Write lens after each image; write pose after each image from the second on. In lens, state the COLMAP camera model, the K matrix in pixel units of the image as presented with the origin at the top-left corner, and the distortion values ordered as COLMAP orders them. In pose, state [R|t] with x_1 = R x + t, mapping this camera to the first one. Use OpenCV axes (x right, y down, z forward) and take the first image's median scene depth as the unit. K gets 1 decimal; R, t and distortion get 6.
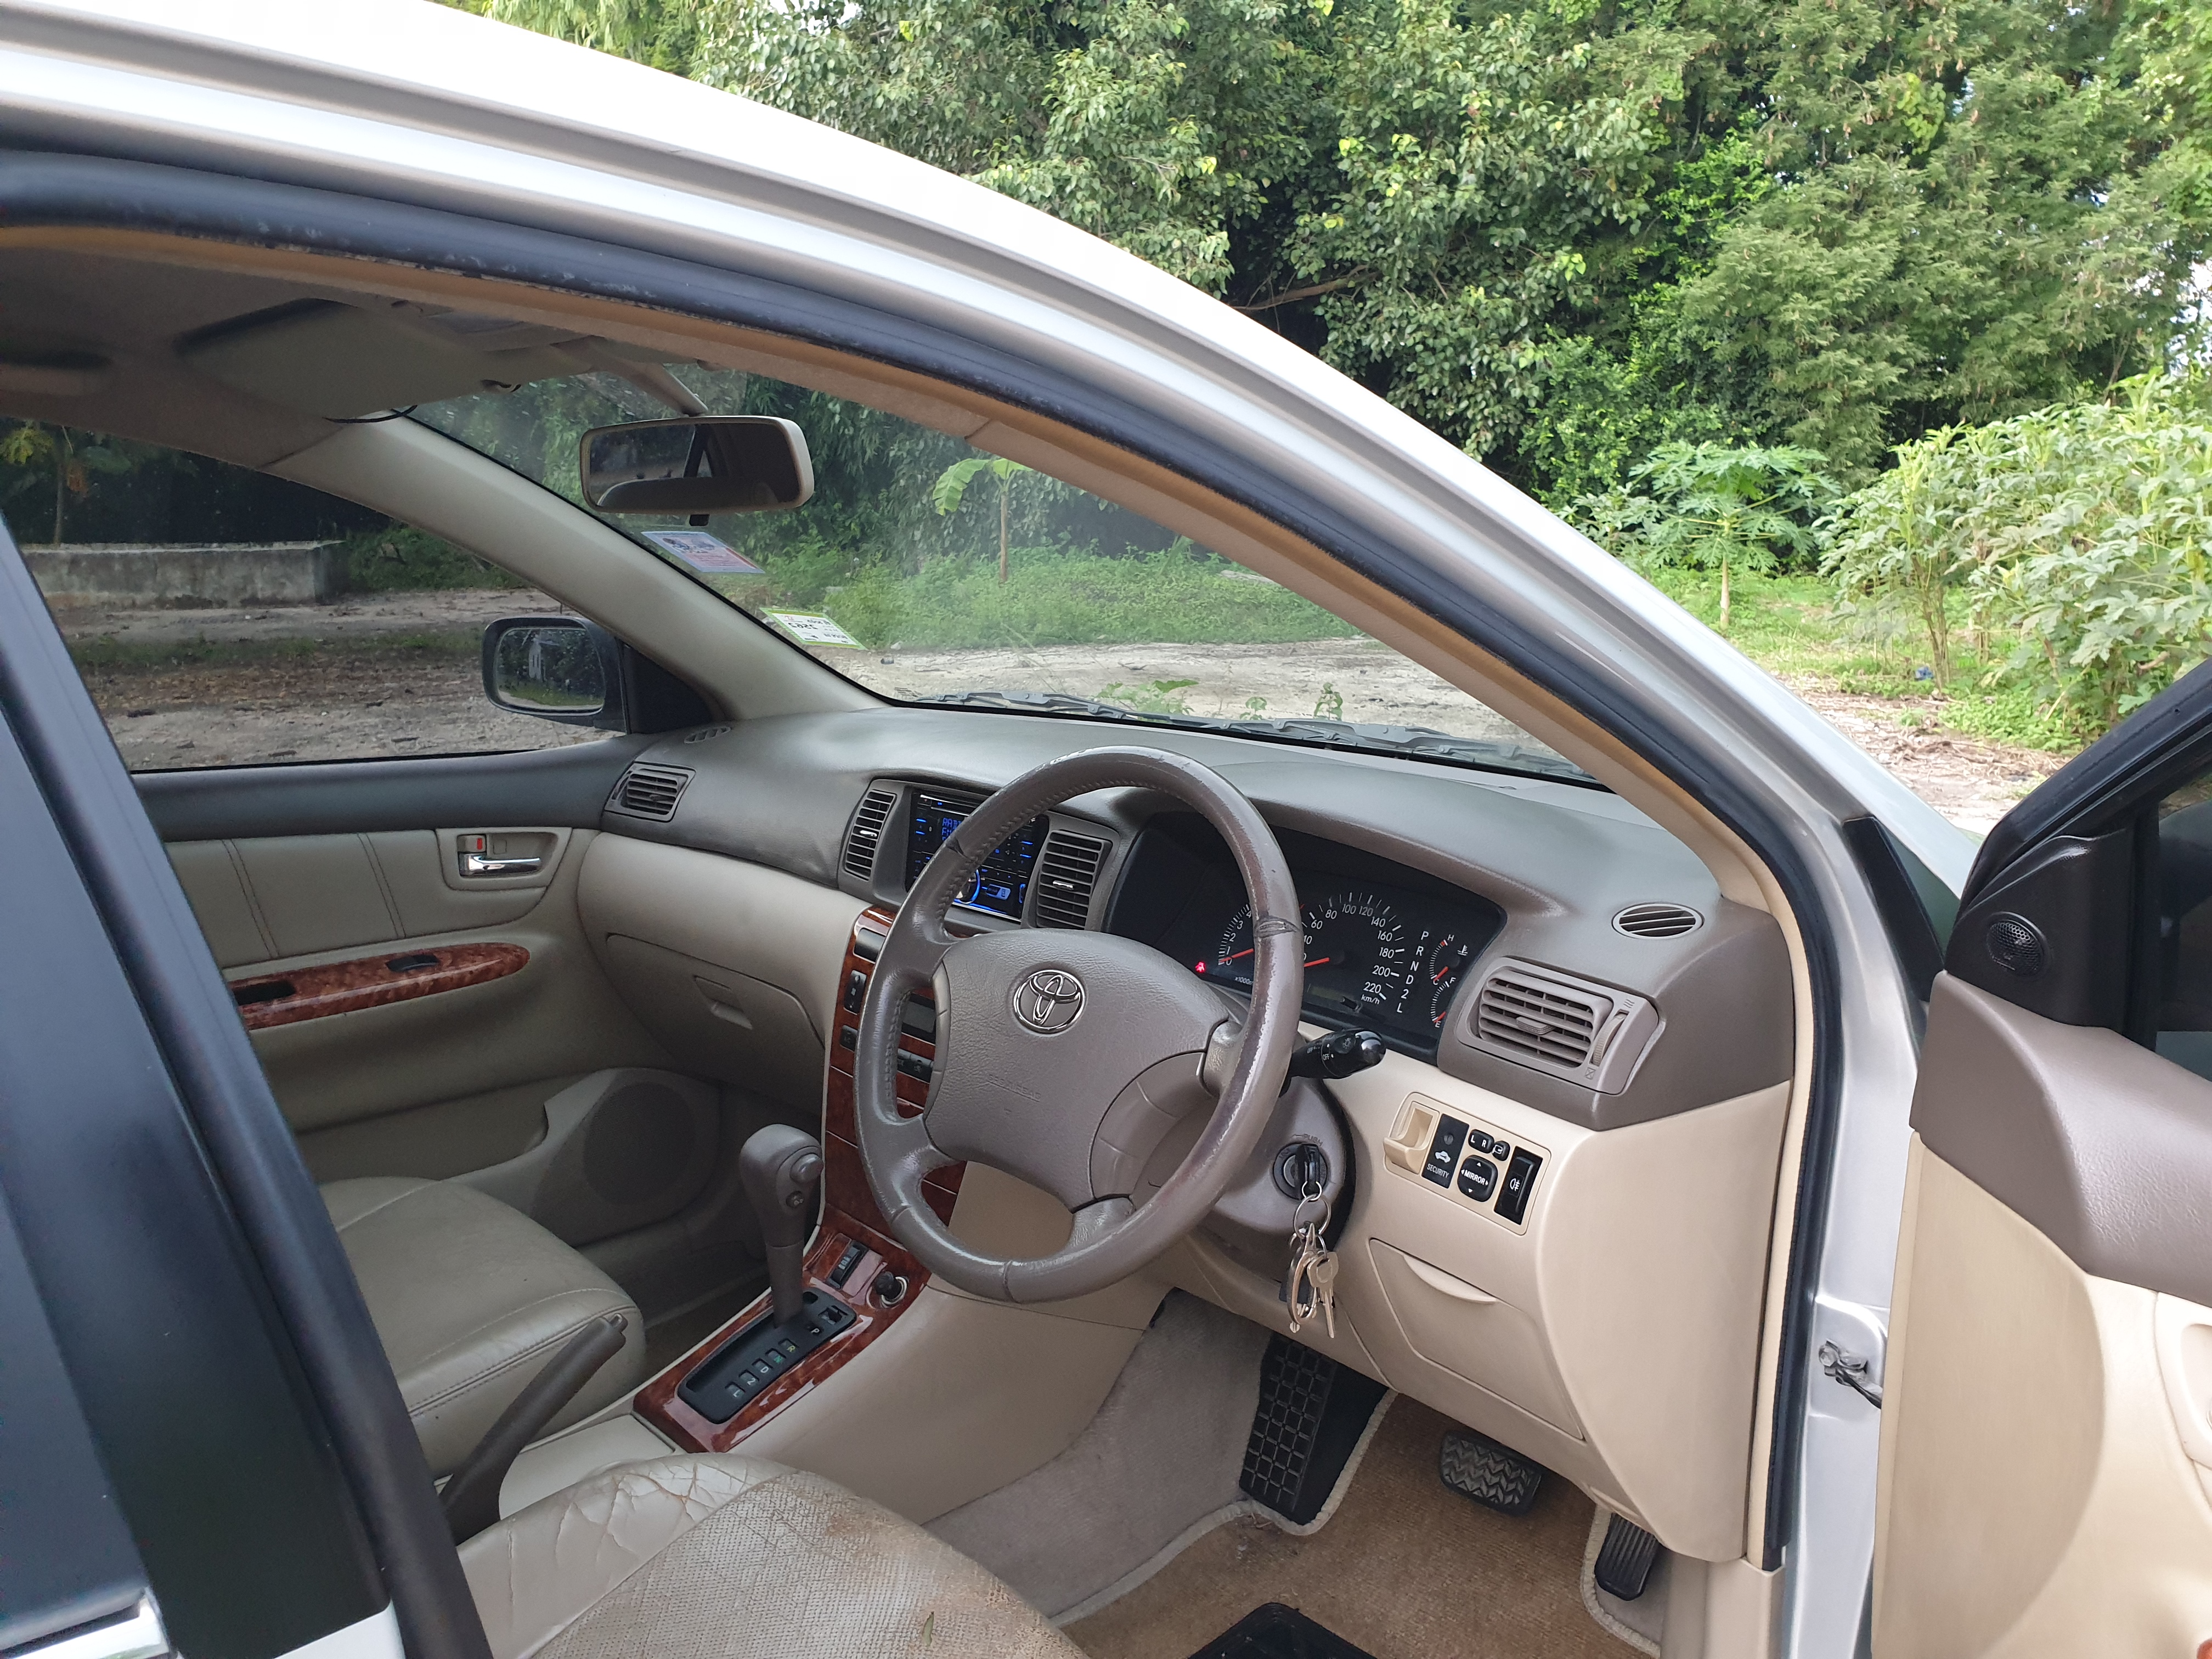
lens RADIAL K [[1758.1, 0, 1098.7], [0, 1758.1, 823.3], [0, 0, 1]] dist [-0.049425, 0.097287]
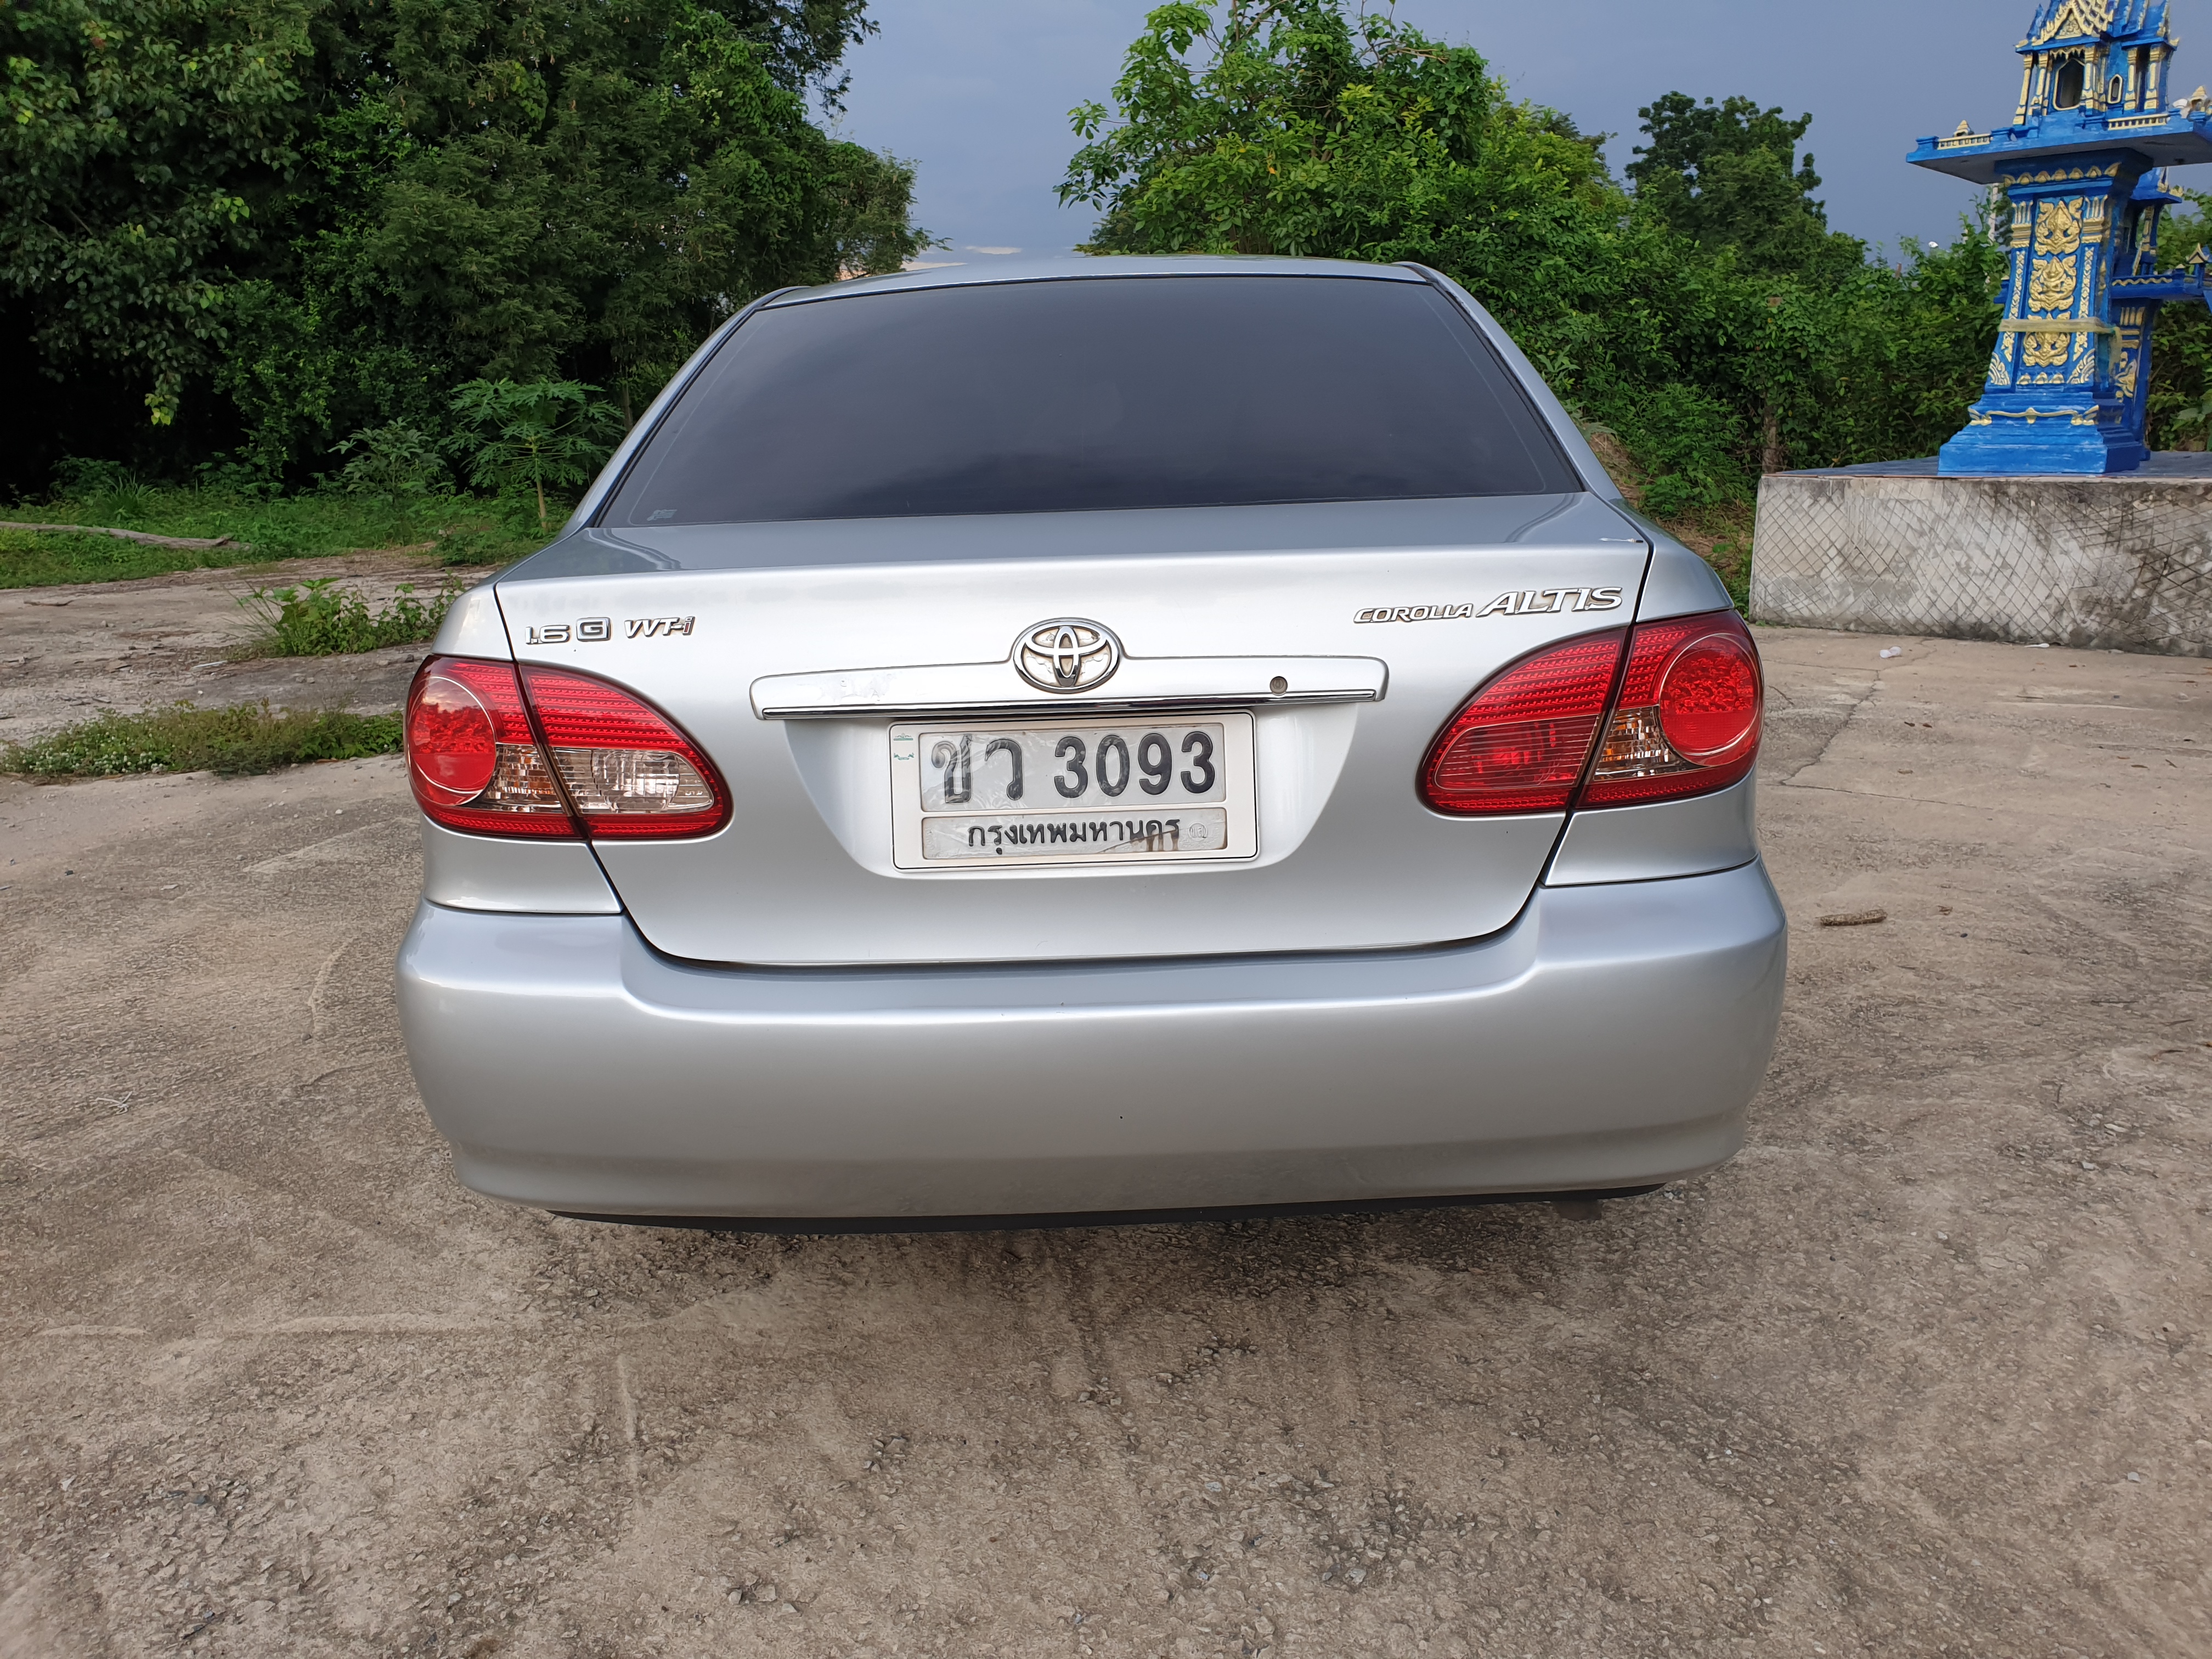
lens RADIAL K [[1734.5, 0, 1134.1], [0, 1734.5, 800.0], [0, 0, 1]] dist [-0.016069, 0.061480]
pose [[0.678629, -0.186265, 0.710470, -0.164409], [0.170561, 0.980831, 0.094230, 0.015981], [-0.714403, 0.057231, 0.697390, -0.071587]]
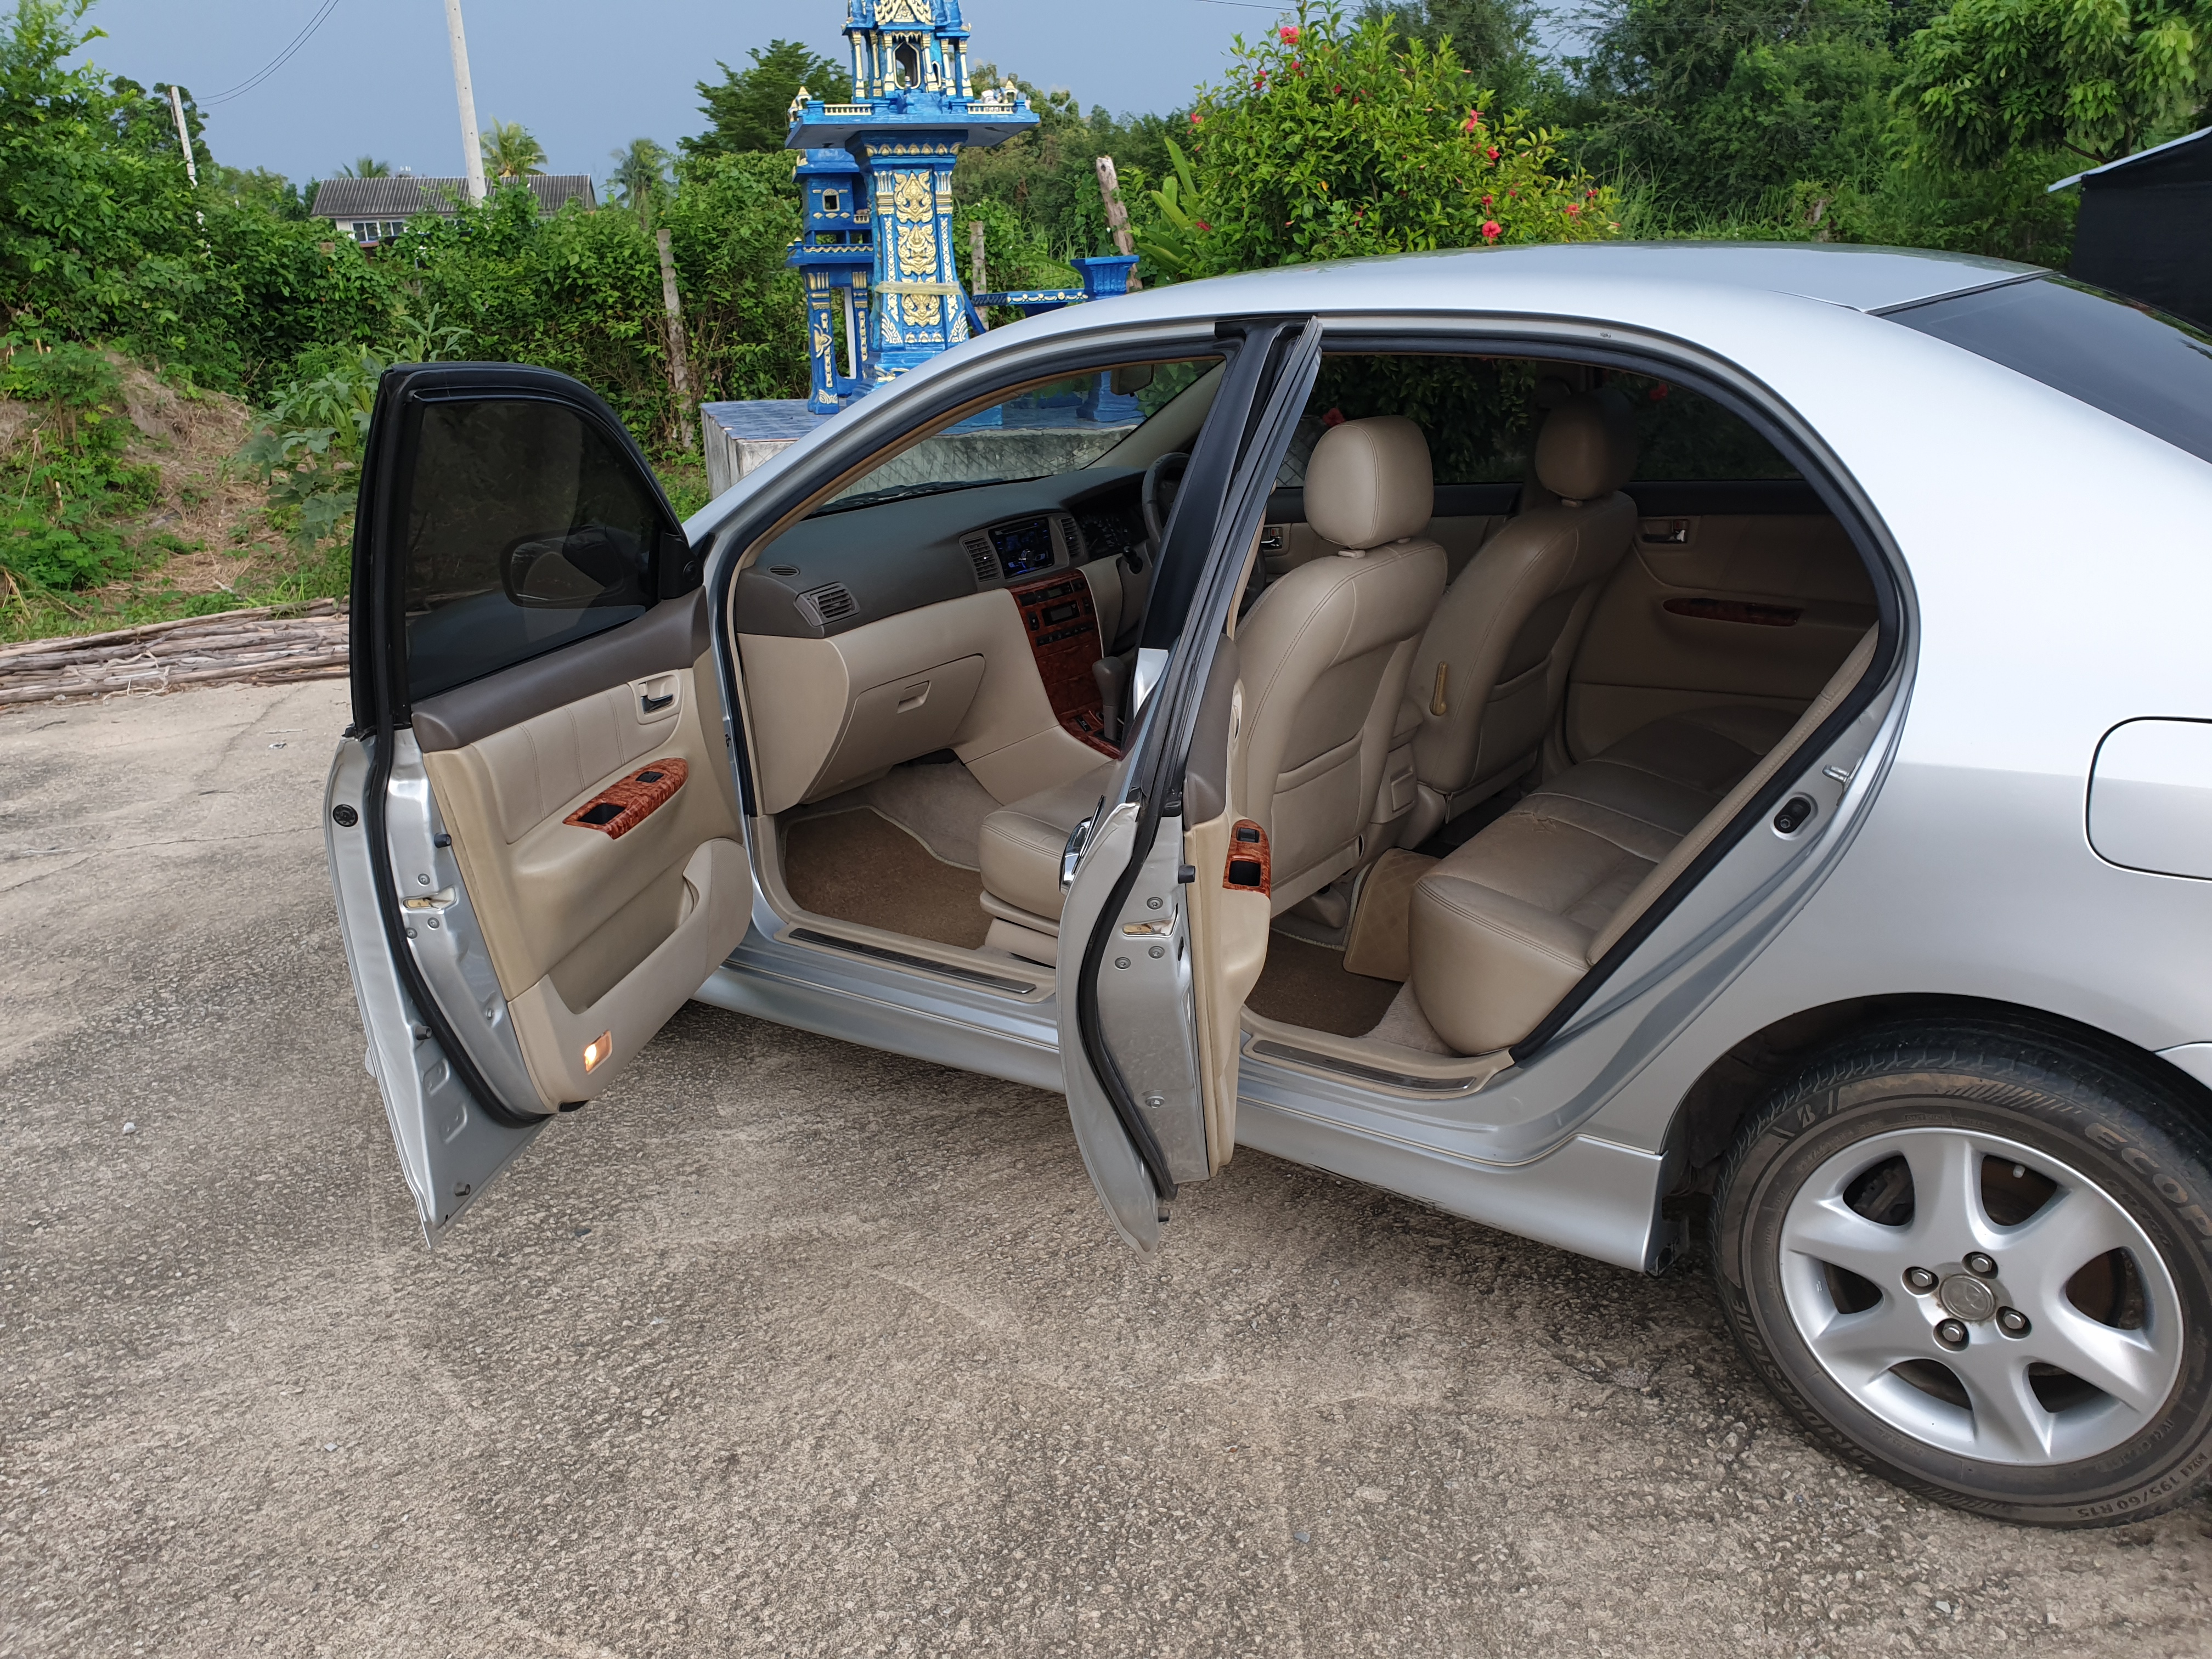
lens RADIAL K [[1733.3, 0, 1111.8], [0, 1733.3, 805.6], [0, 0, 1]] dist [0.015908, 0.004646]
pose [[-0.228790, -0.277286, 0.933149, -0.170042], [0.220023, 0.919040, 0.327039, -0.028518], [-0.948285, 0.280138, -0.149258, 0.100428]]
